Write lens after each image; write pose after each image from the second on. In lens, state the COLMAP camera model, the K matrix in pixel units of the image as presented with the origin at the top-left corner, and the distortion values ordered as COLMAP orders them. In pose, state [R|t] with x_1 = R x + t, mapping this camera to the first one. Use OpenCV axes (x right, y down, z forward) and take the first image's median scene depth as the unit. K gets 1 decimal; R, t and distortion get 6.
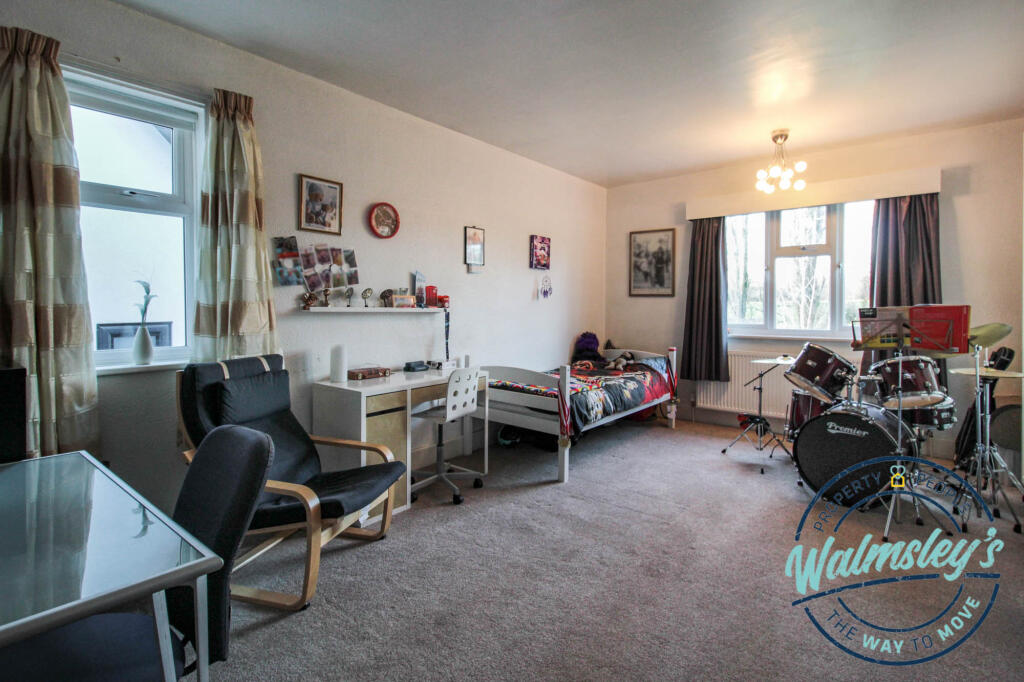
lens RADIAL K [[505.6, 0, 515.0], [0, 505.6, 307.8], [0, 0, 1]] dist [0.010206, -0.000591]
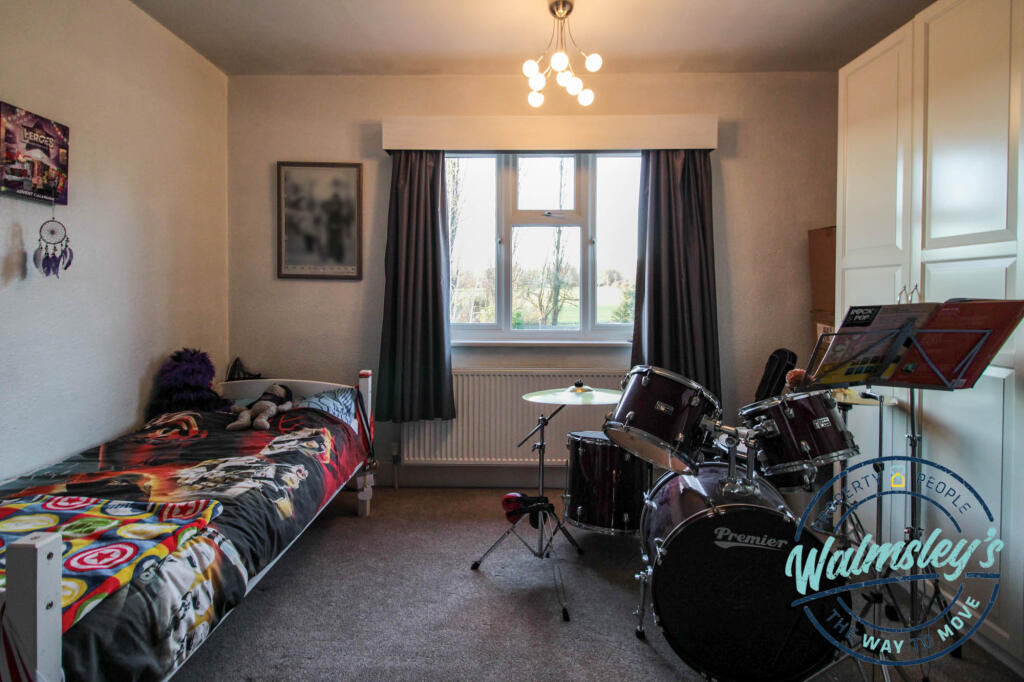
lens RADIAL K [[505.6, 0, 515.0], [0, 505.6, 307.8], [0, 0, 1]] dist [0.010206, -0.000591]
pose [[0.777889, -0.013746, 0.628251, 0.090708], [-0.001861, 0.999706, 0.024178, -0.004557], [-0.628399, -0.019977, 0.777635, 0.467053]]
